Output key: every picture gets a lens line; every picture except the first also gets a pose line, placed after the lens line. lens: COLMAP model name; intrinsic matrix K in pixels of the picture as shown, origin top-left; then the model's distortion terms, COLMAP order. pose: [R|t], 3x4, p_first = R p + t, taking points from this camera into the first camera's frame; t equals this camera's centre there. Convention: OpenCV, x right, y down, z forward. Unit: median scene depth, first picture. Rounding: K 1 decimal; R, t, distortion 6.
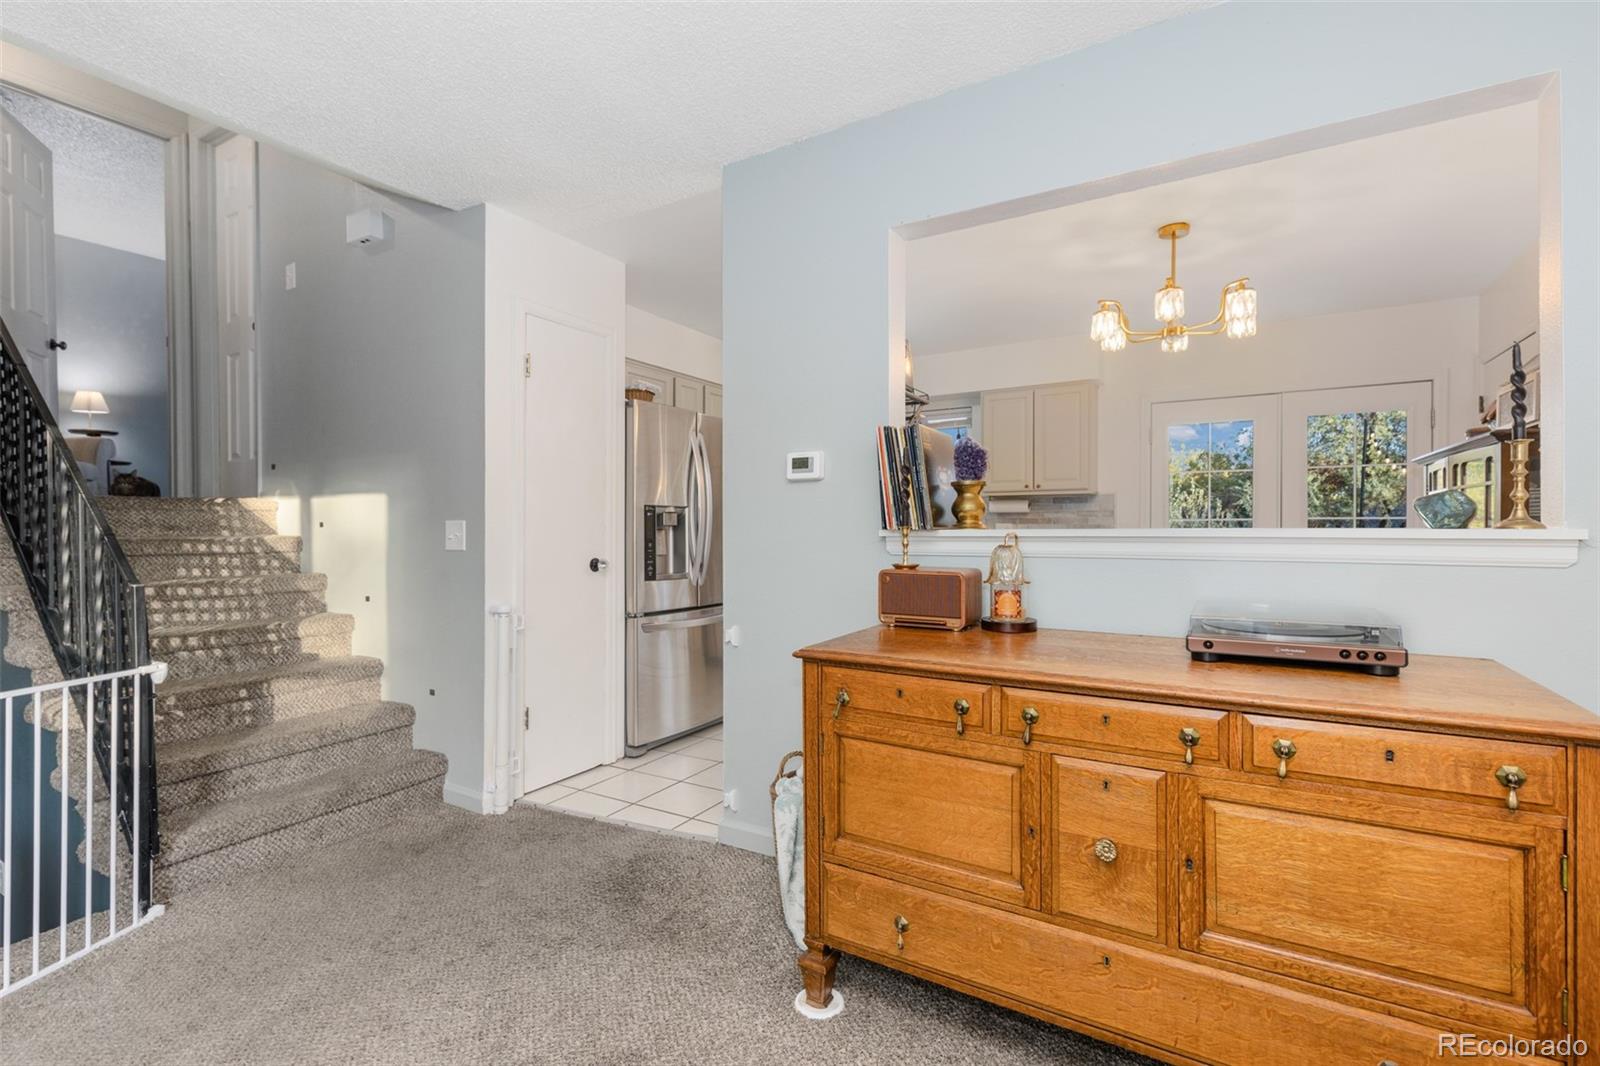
lens RADIAL K [[730.2, 0, 797.6], [0, 730.2, 523.6], [0, 0, 1]] dist [0.009982, -0.001498]
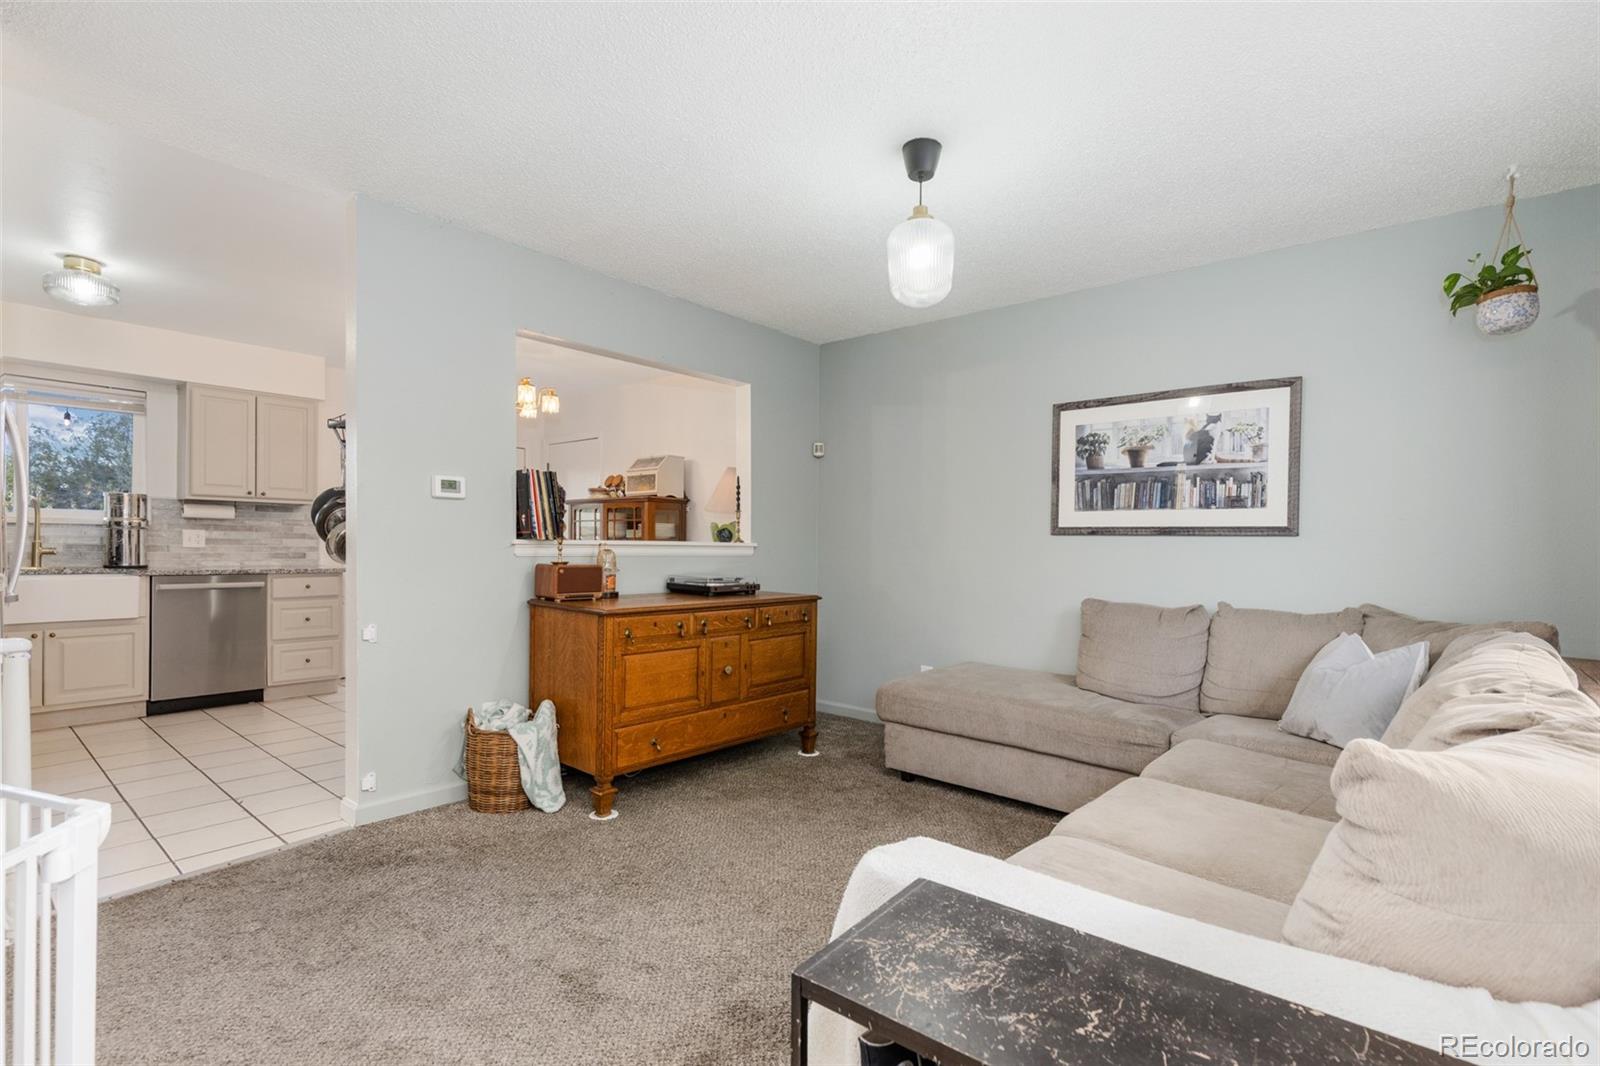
lens RADIAL K [[730.2, 0, 781.5], [0, 730.2, 551.9], [0, 0, 1]] dist [0.009982, -0.001498]
pose [[0.199979, -0.006437, 0.979779, -1.118401], [-0.019935, 0.999745, 0.010637, 0.007586], [-0.979597, -0.021659, 0.199800, 0.189235]]
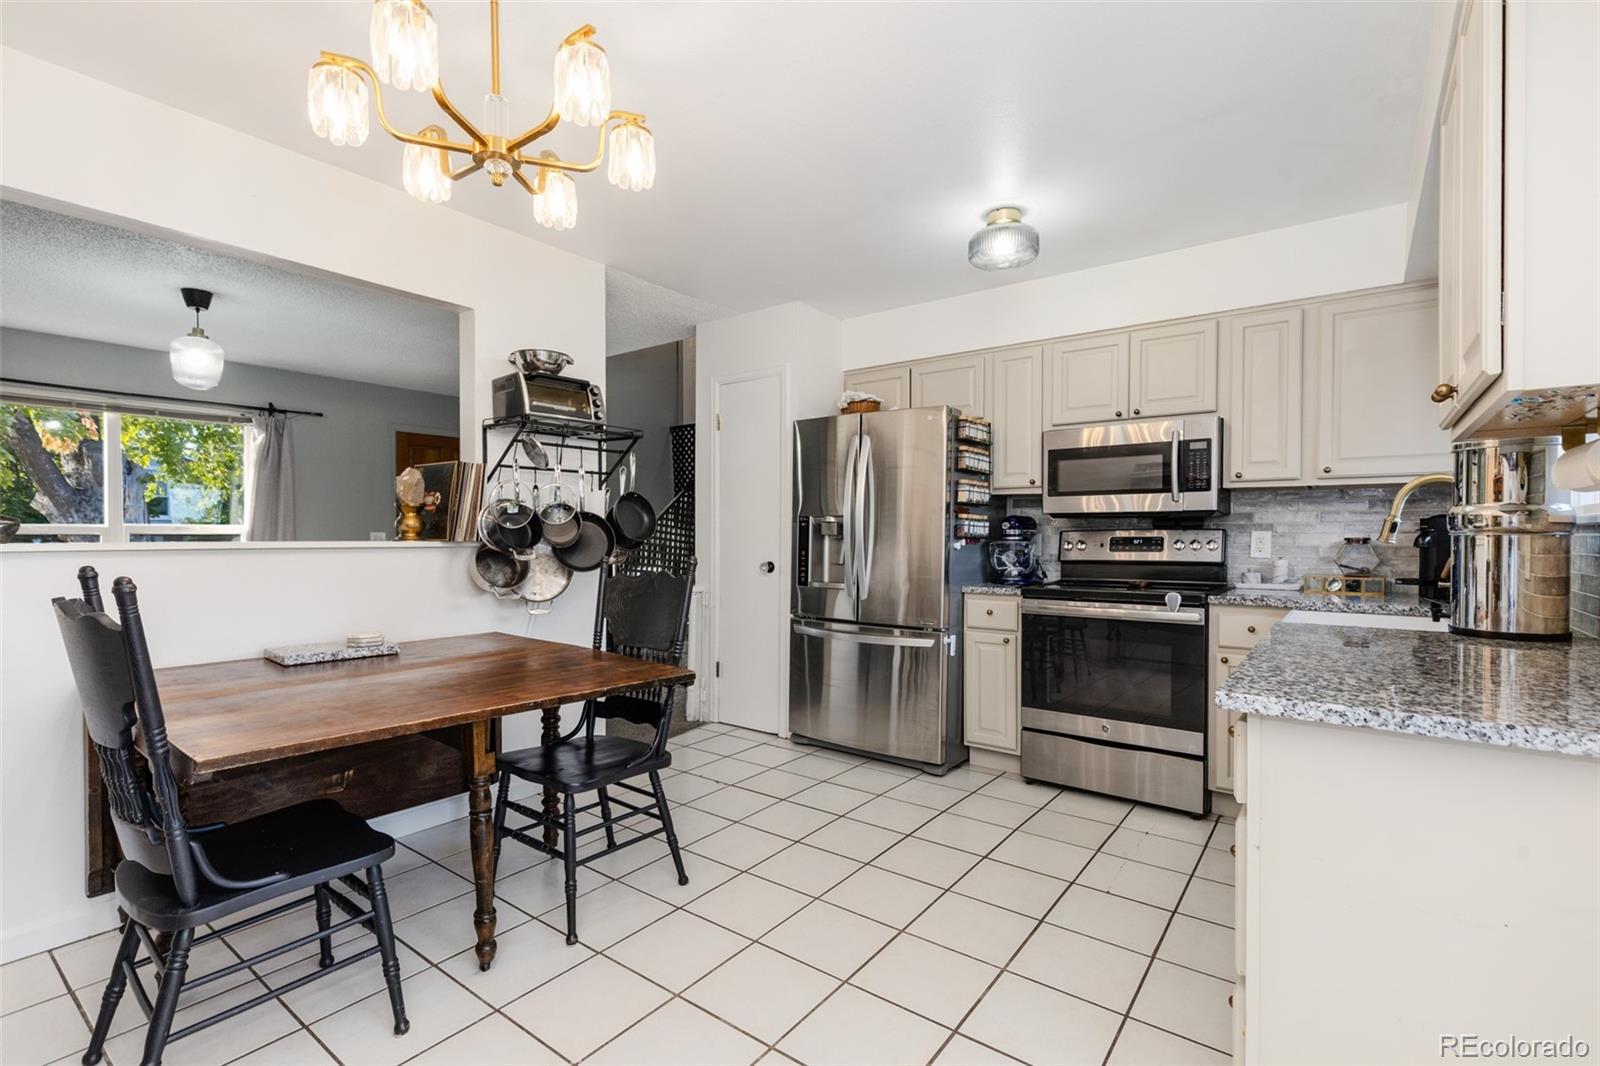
lens RADIAL K [[730.2, 0, 799.8], [0, 730.2, 545.8], [0, 0, 1]] dist [0.009982, -0.001498]
pose [[-0.107353, 0.018515, -0.994049, 1.314448], [0.001800, 0.999829, 0.018429, -0.001465], [0.994219, 0.000189, -0.107368, 1.684049]]
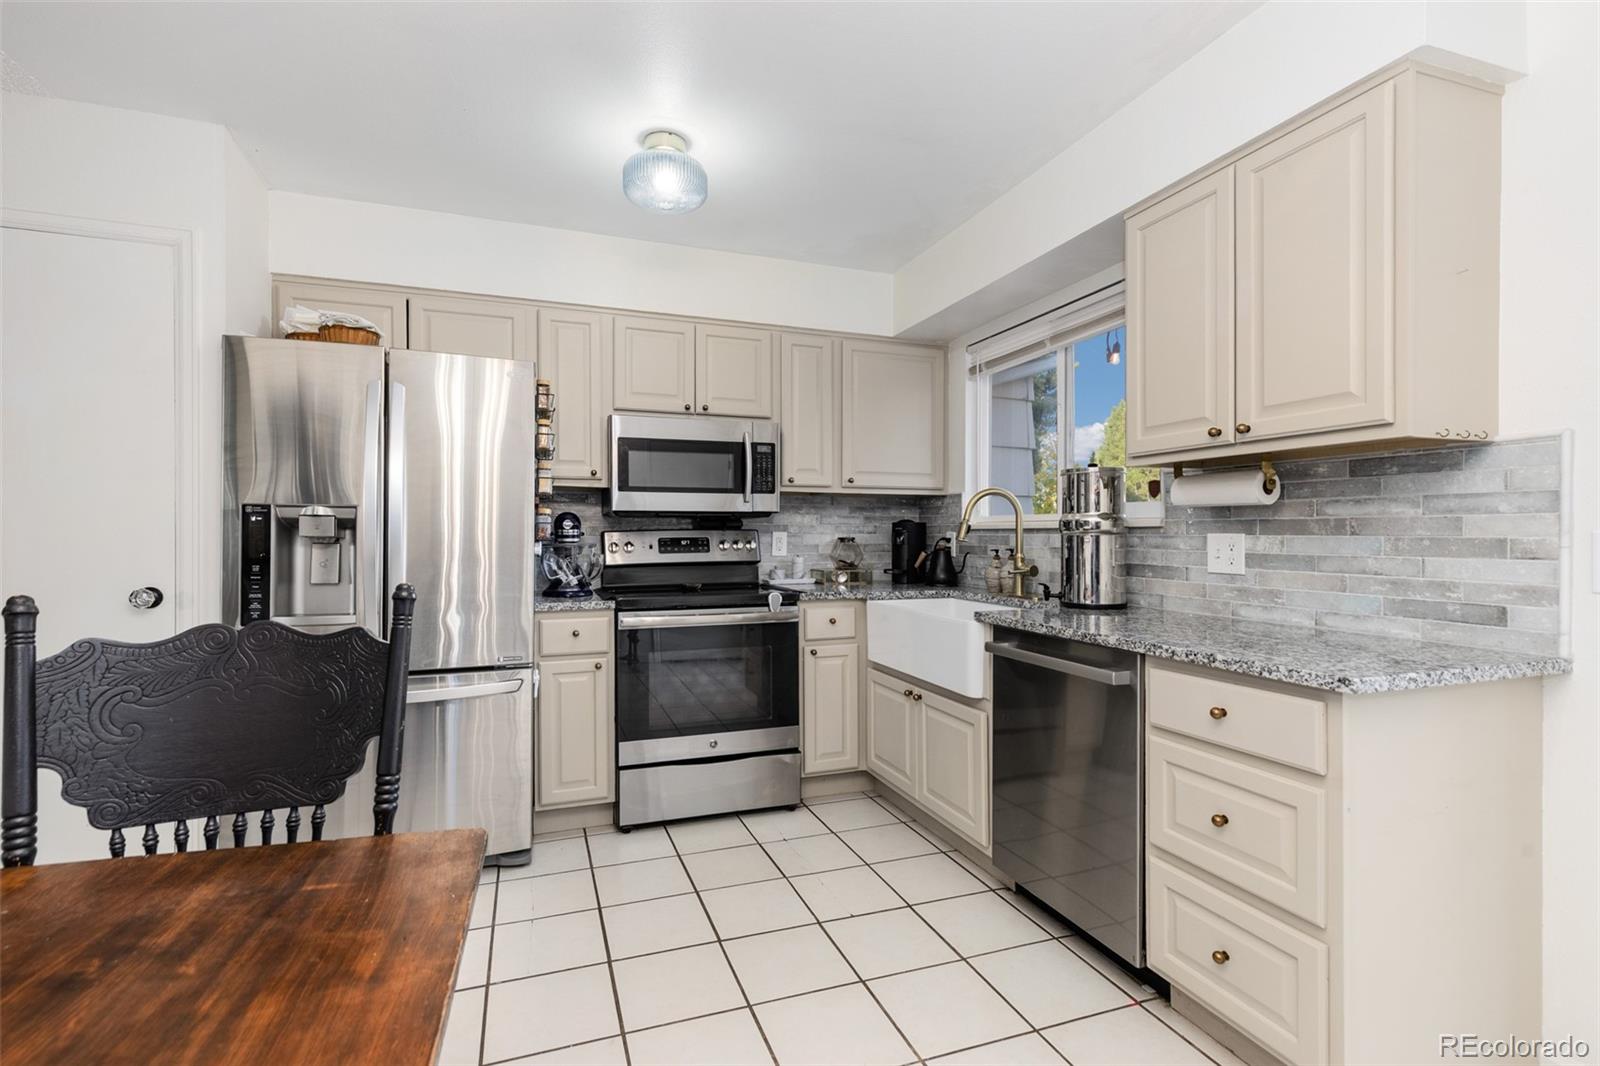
lens RADIAL K [[730.2, 0, 794.5], [0, 730.2, 539.8], [0, 0, 1]] dist [0.009982, -0.001498]
pose [[0.769276, 0.007321, -0.638875, 0.828637], [0.000263, 0.999931, 0.011776, -0.003193], [0.638917, -0.009227, 0.769221, 1.235220]]
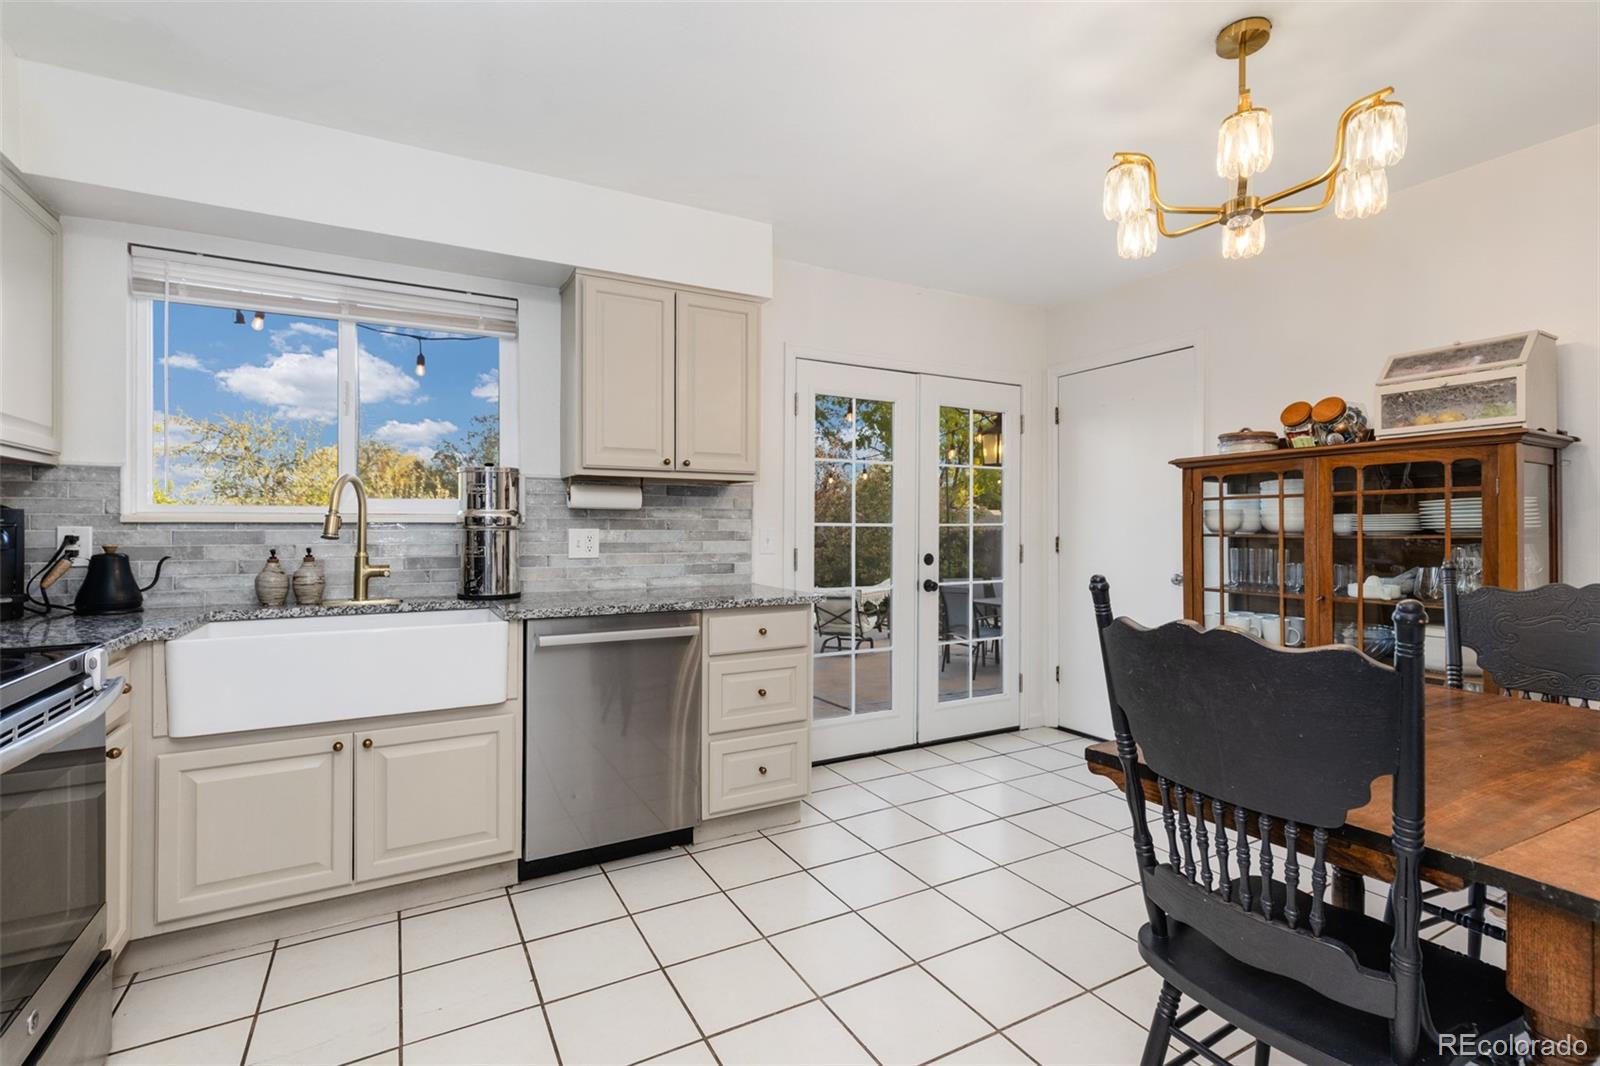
lens RADIAL K [[730.2, 0, 816.2], [0, 730.2, 520.3], [0, 0, 1]] dist [0.009982, -0.001498]
pose [[0.504667, 0.009564, 0.863261, -0.240930], [-0.005483, 0.999954, -0.007873, -0.006649], [-0.863297, -0.000760, 0.504696, 1.323656]]
